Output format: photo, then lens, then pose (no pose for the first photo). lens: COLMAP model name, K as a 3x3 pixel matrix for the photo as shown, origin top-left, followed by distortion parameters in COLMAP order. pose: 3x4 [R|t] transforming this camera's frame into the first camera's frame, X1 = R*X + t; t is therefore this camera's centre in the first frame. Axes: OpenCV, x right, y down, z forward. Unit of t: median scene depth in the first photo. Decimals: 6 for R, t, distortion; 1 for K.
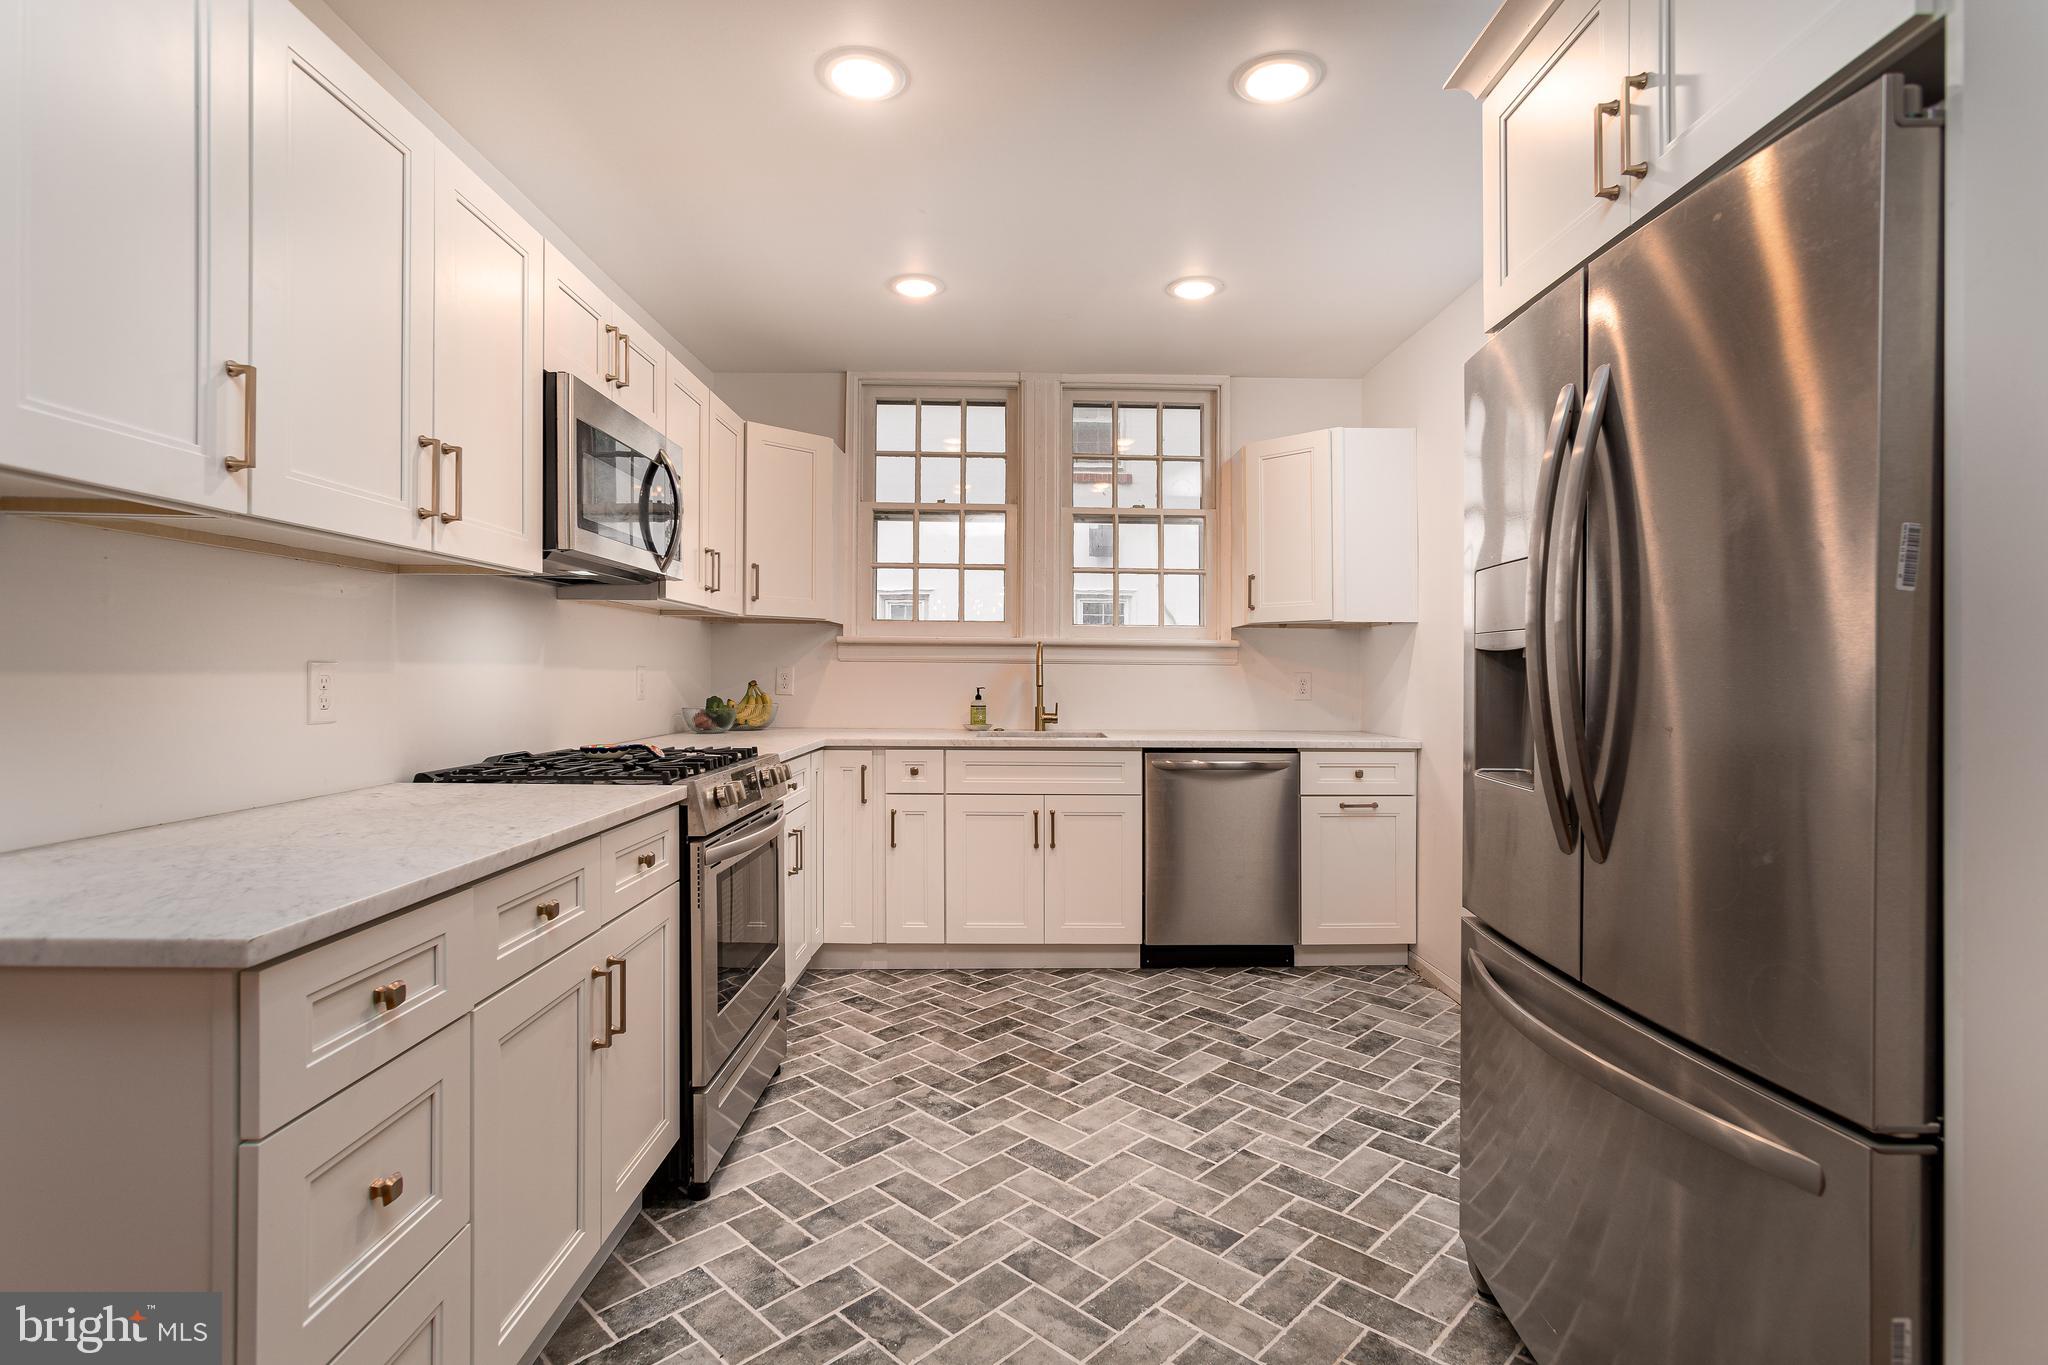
lens RADIAL K [[979.9, 0, 1033.5], [0, 979.9, 678.6], [0, 0, 1]] dist [-0.017205, 0.014558]
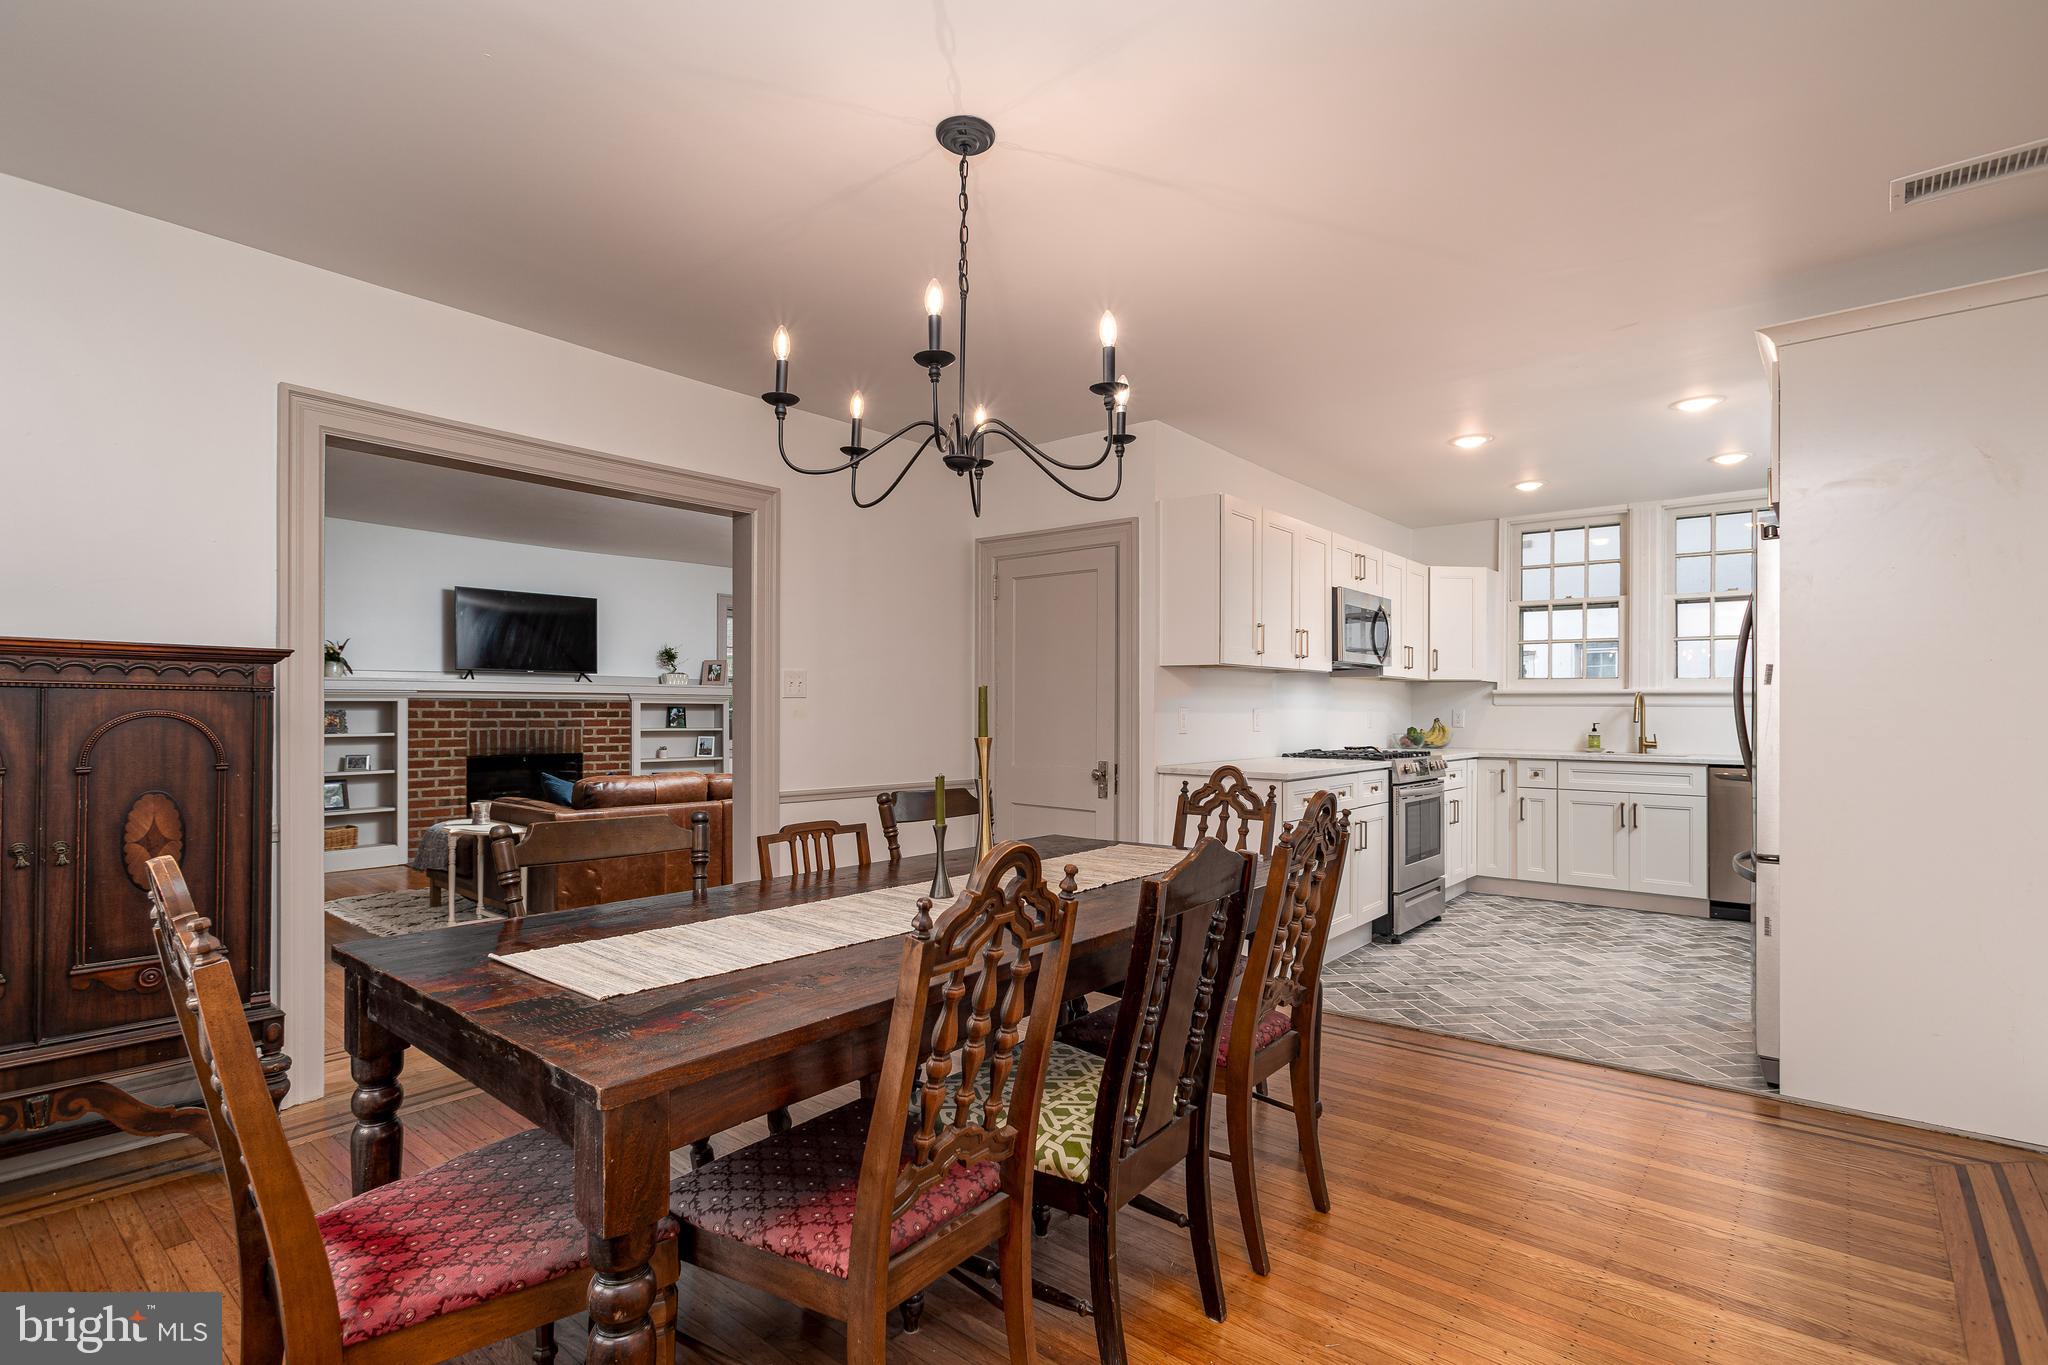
lens RADIAL K [[981.2, 0, 1029.2], [0, 981.2, 713.5], [0, 0, 1]] dist [-0.015512, 0.000470]
pose [[0.758396, -0.001973, -0.651792, 0.333166], [-0.003425, 0.999970, -0.007012, 0.010068], [0.651786, 0.007551, 0.758366, -0.868026]]
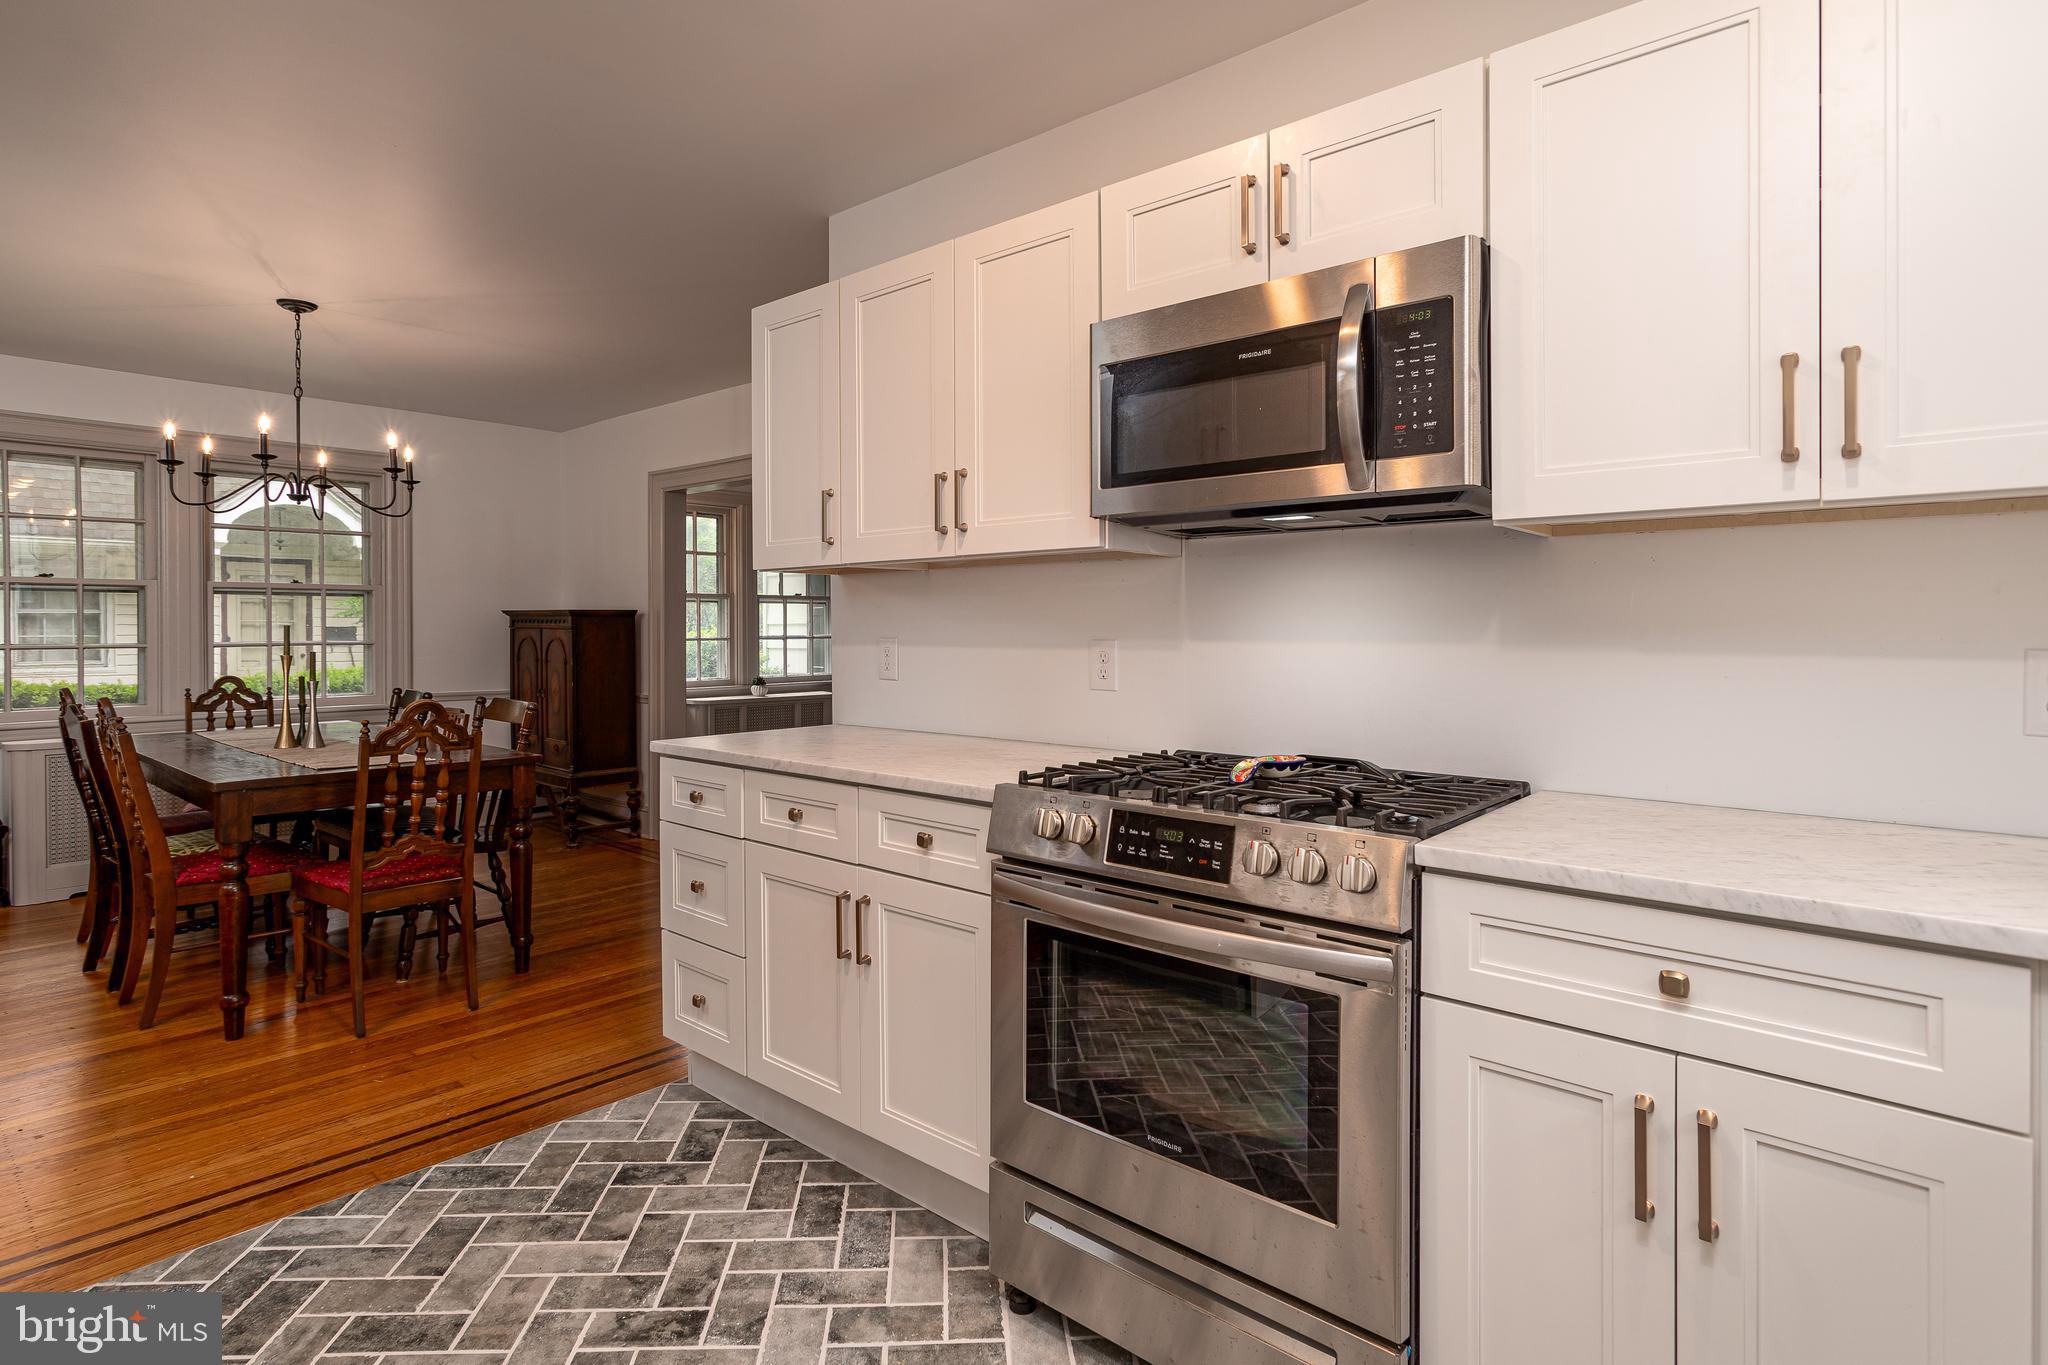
lens RADIAL K [[1057.1, 0, 973.9], [0, 1057.1, 628.2], [0, 0, 1]] dist [-0.005323, 0.016620]
pose [[-0.692968, -0.000513, -0.720968, 0.210801], [-0.004998, 0.999979, 0.004093, -0.021517], [0.720951, 0.006440, -0.692956, 1.061368]]
